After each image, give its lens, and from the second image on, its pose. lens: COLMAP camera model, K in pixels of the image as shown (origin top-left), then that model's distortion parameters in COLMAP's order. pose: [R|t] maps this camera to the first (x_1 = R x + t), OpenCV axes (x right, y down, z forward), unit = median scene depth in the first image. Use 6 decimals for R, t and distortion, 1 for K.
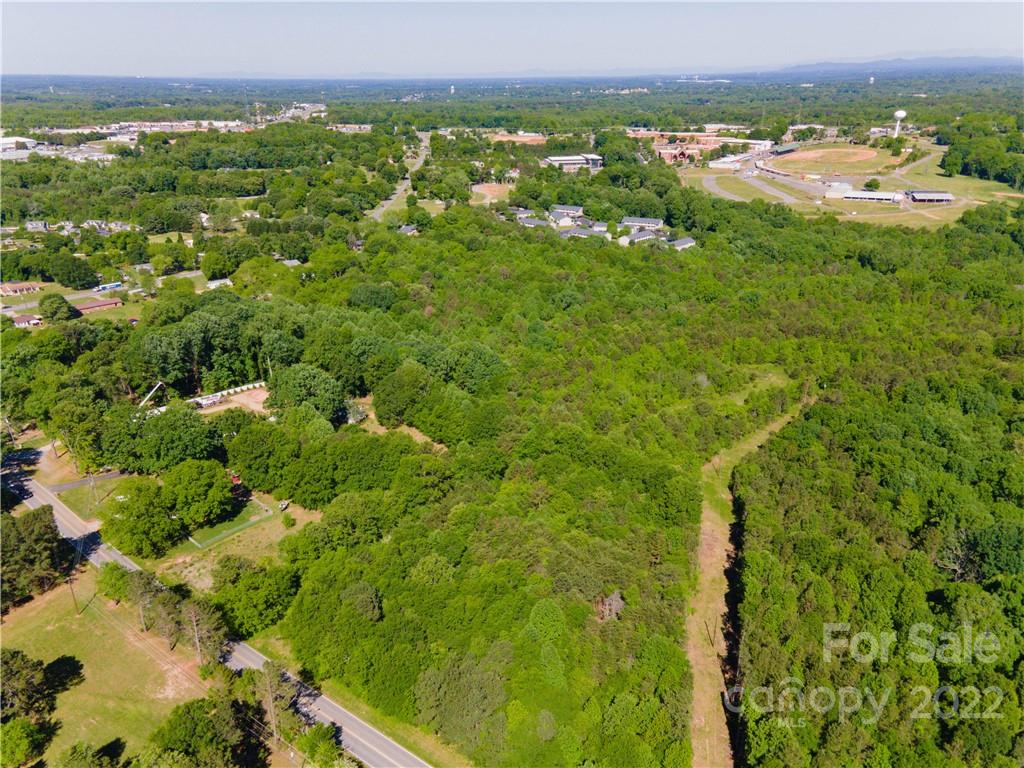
lens RADIAL K [[742.4, 0, 510.1], [0, 742.4, 382.1], [0, 0, 1]] dist [0.058405, 0.055845]
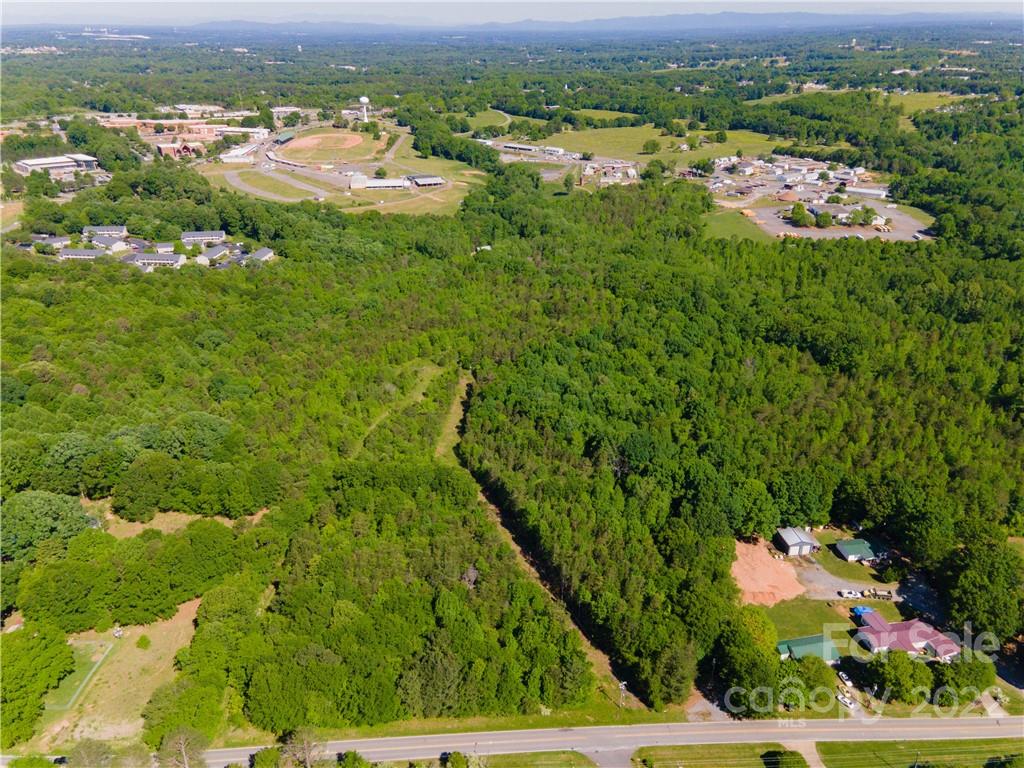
lens RADIAL K [[742.4, 0, 510.1], [0, 742.4, 382.1], [0, 0, 1]] dist [0.058405, 0.055845]
pose [[0.779616, -0.265391, 0.567245, -0.279306], [0.238186, 0.963354, 0.123354, -0.115610], [-0.579195, 0.038941, 0.814258, -0.108133]]
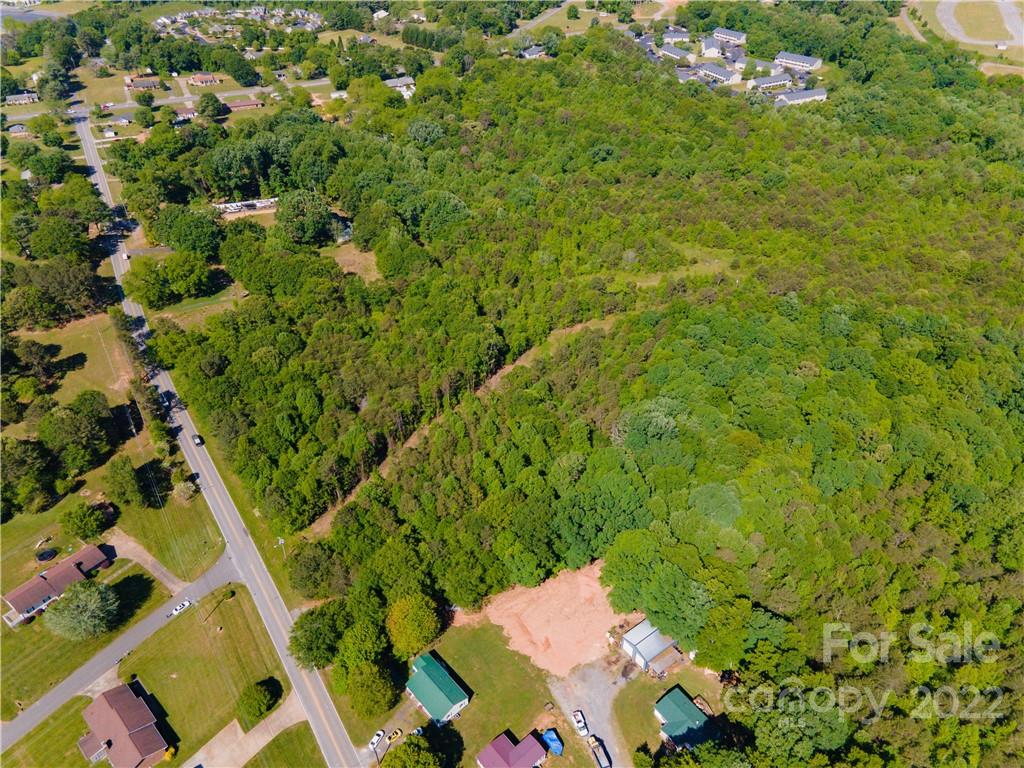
lens RADIAL K [[742.4, 0, 510.1], [0, 742.4, 382.1], [0, 0, 1]] dist [0.058405, 0.055845]
pose [[0.929348, 0.230745, -0.288216, 0.462809], [-0.146688, 0.947149, 0.285293, -0.119752], [0.338813, -0.222858, 0.914079, -0.143438]]
